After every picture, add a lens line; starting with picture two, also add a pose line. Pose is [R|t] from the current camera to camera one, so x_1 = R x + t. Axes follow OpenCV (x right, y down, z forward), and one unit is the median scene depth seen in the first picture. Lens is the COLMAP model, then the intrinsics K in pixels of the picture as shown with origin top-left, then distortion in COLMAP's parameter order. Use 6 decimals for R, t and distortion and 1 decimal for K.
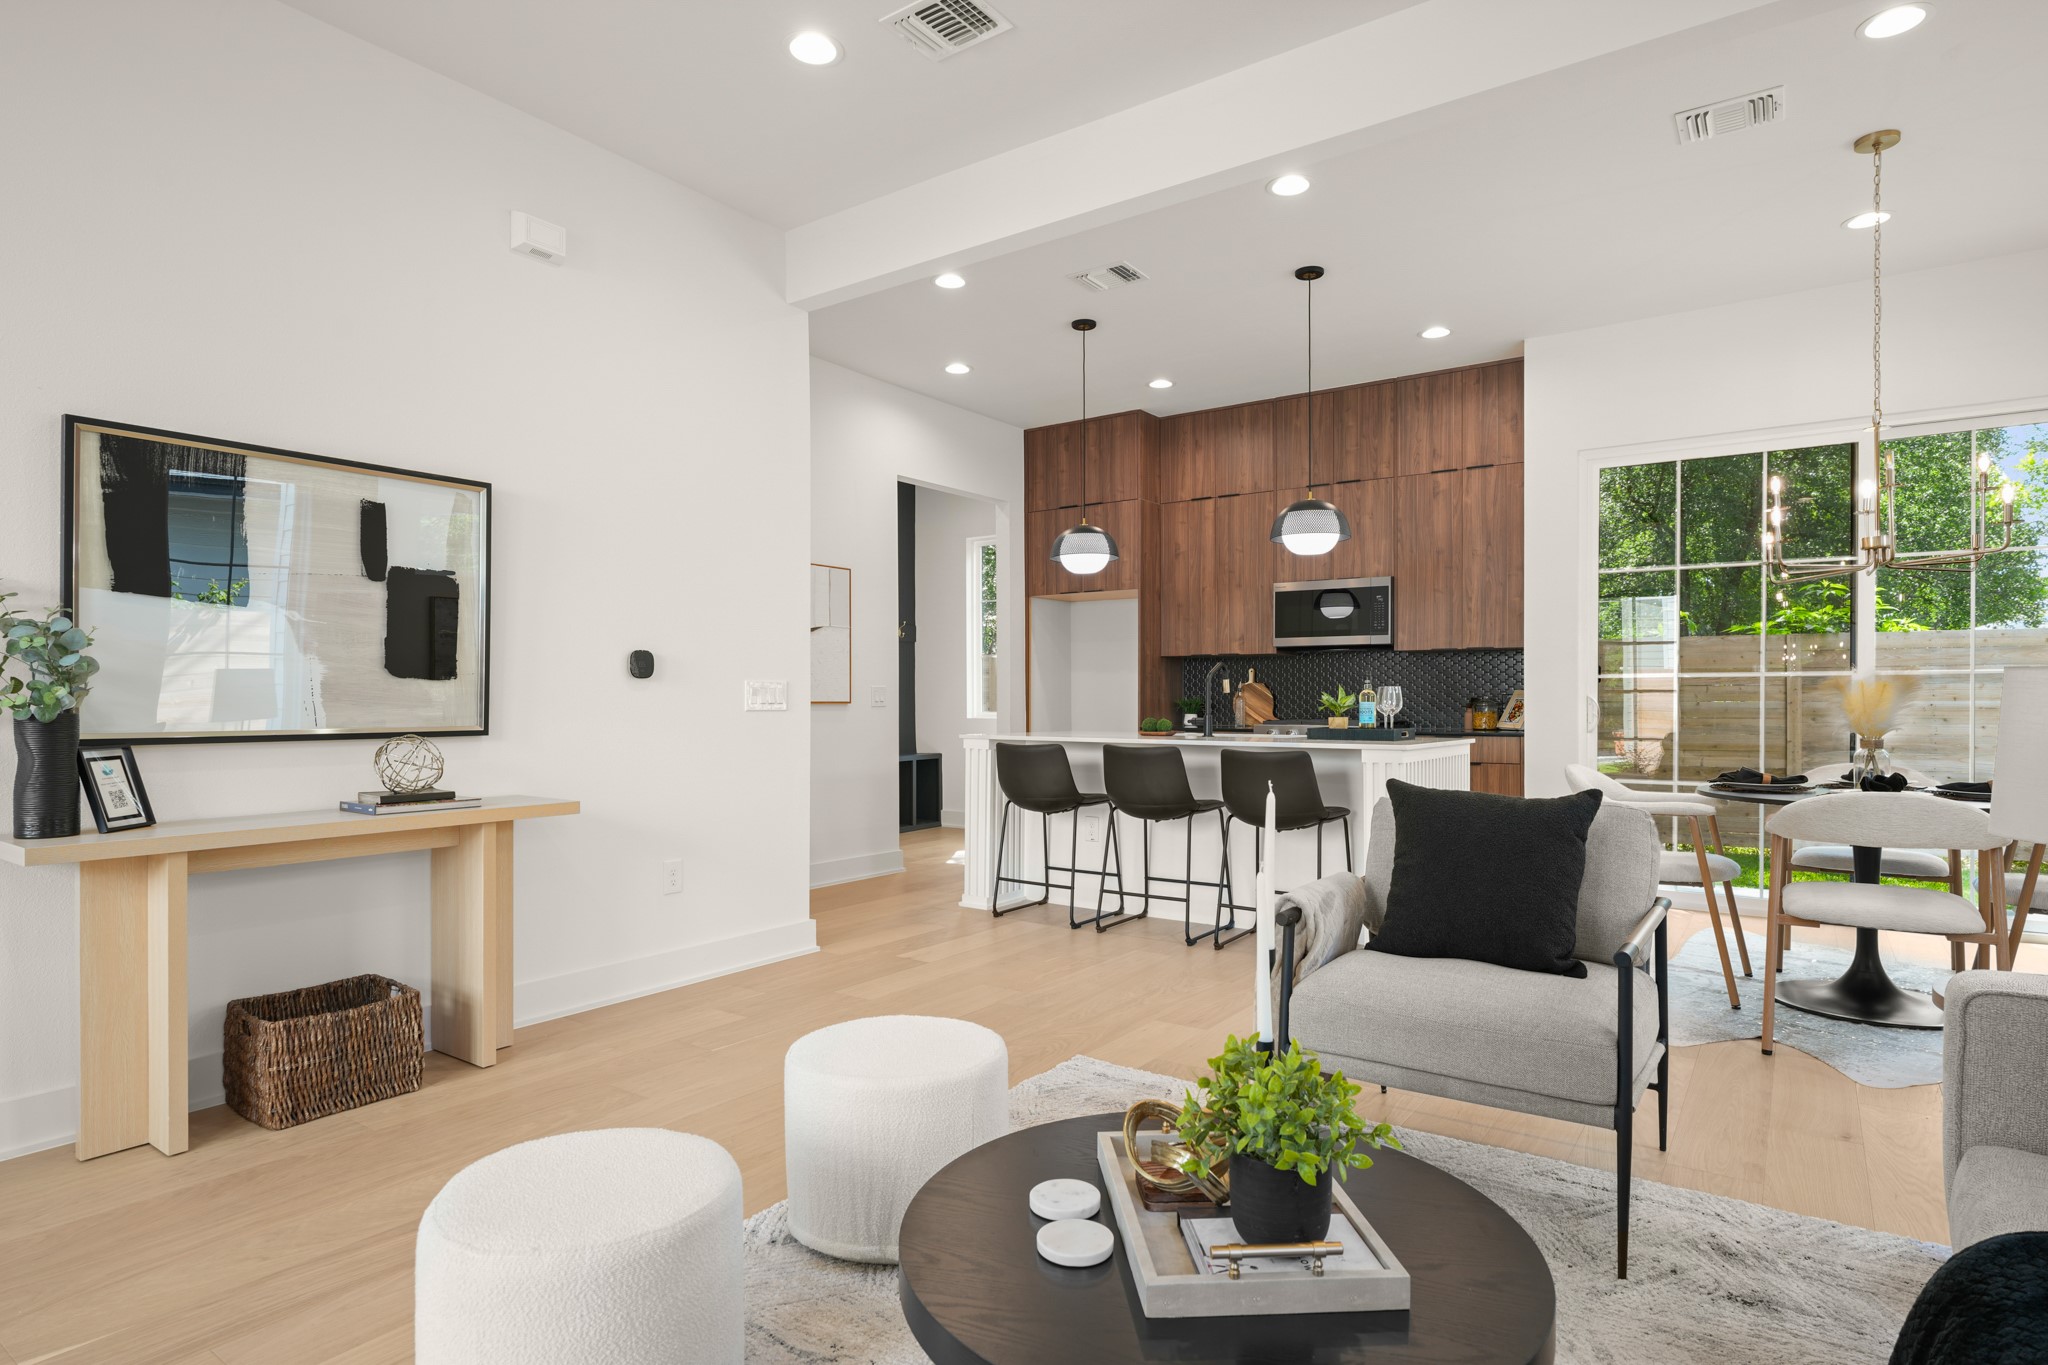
lens RADIAL K [[1098.9, 0, 1026.0], [0, 1098.9, 693.1], [0, 0, 1]] dist [0.004585, 0.001352]
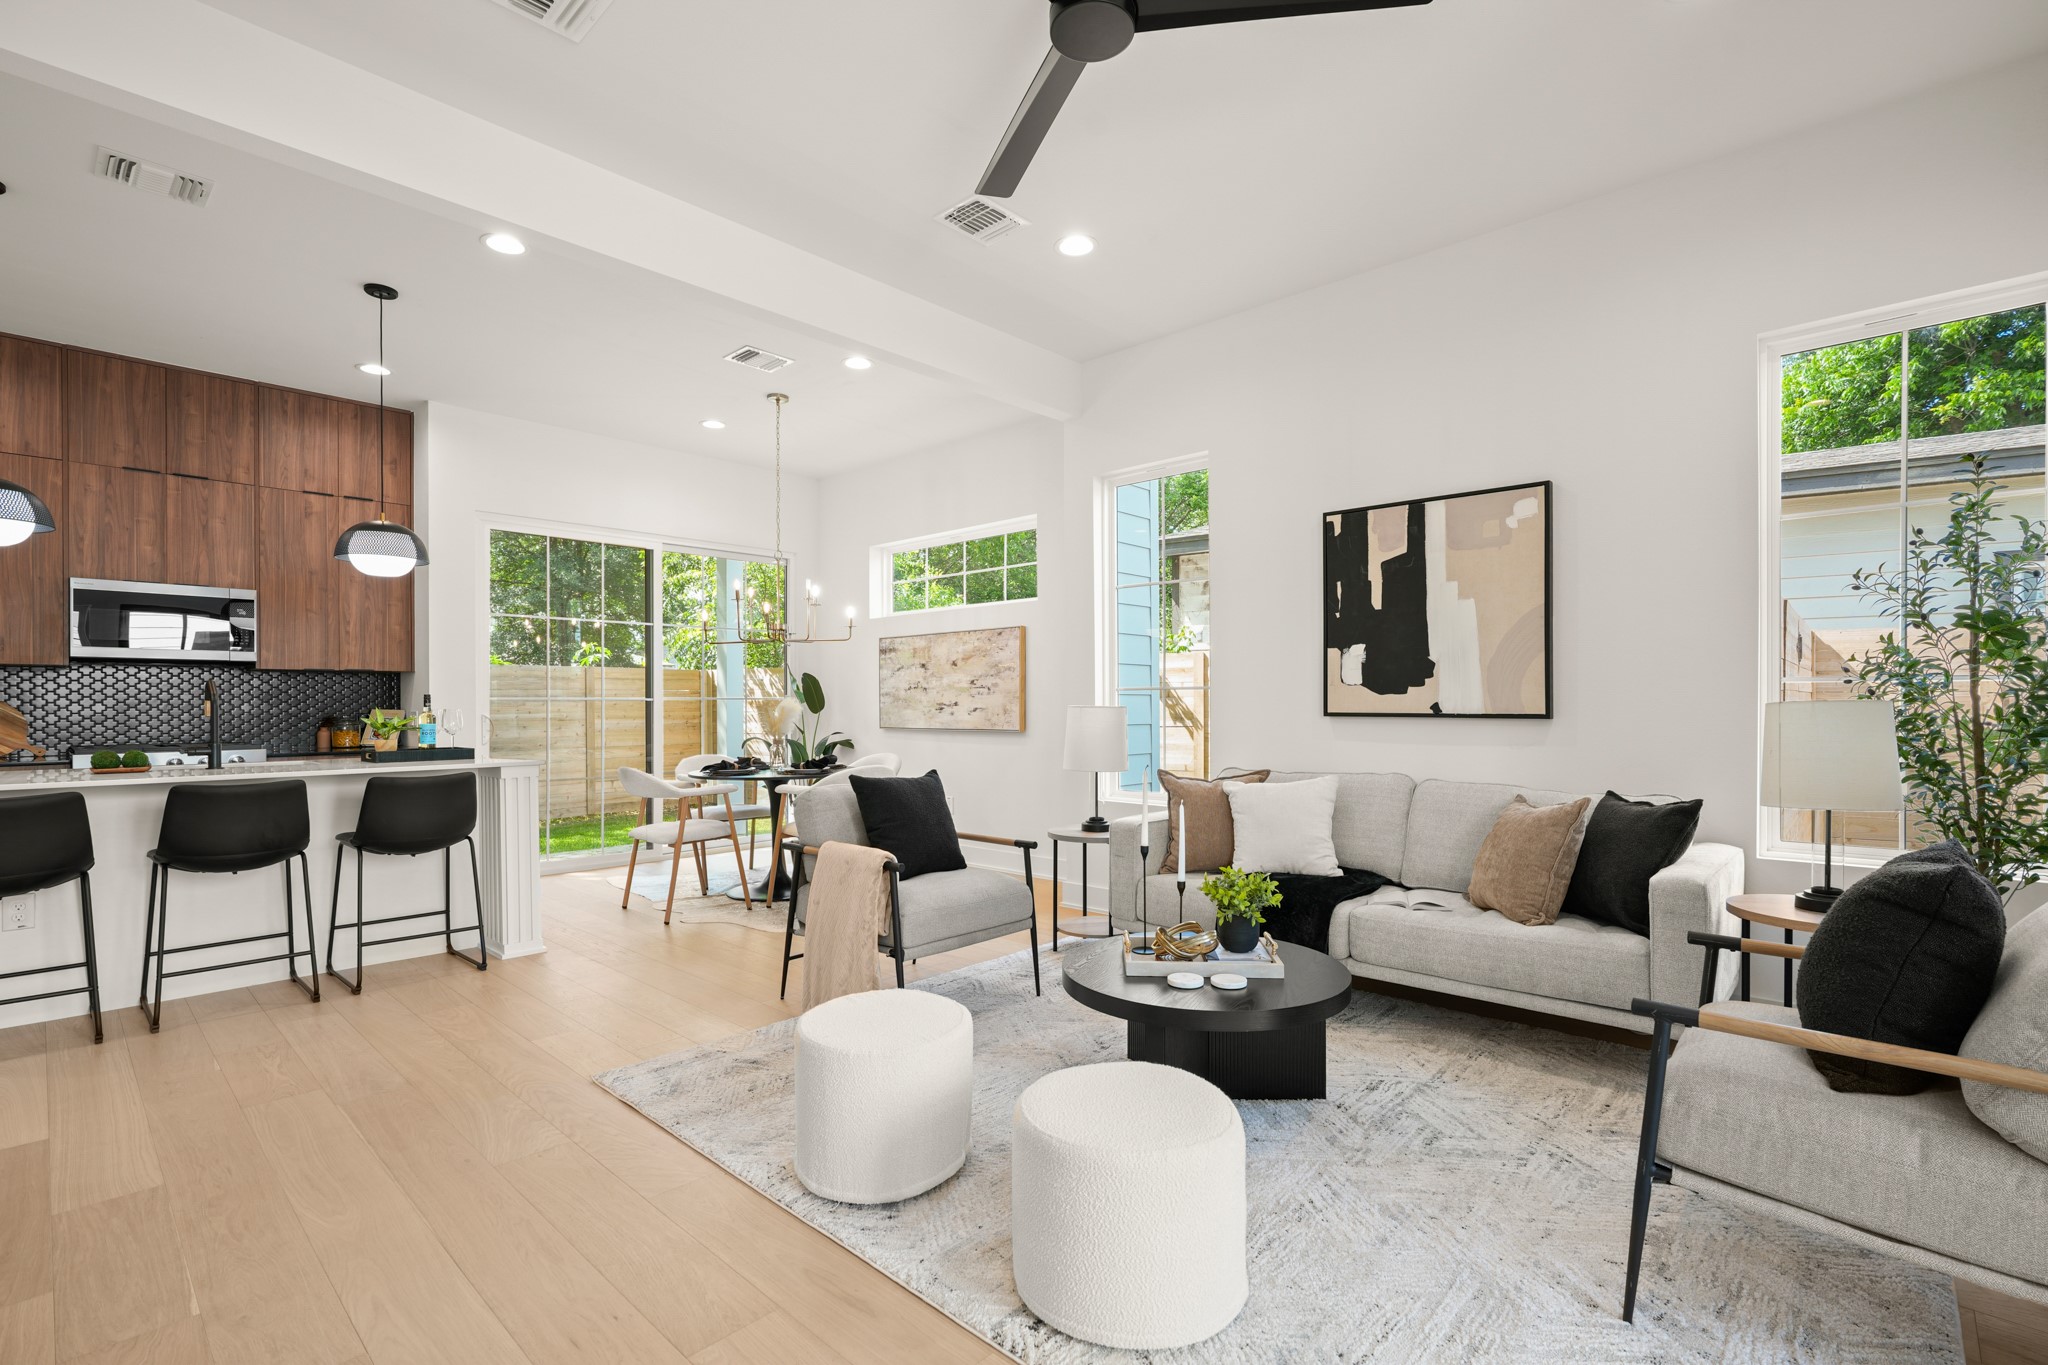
lens RADIAL K [[935.2, 0, 1012.2], [0, 935.2, 701.2], [0, 0, 1]] dist [0.005147, -0.000480]
pose [[0.150064, 0.001737, 0.988675, -0.331162], [0.002388, 0.999995, -0.002119, -0.006563], [-0.988673, 0.002679, 0.150059, 0.211302]]
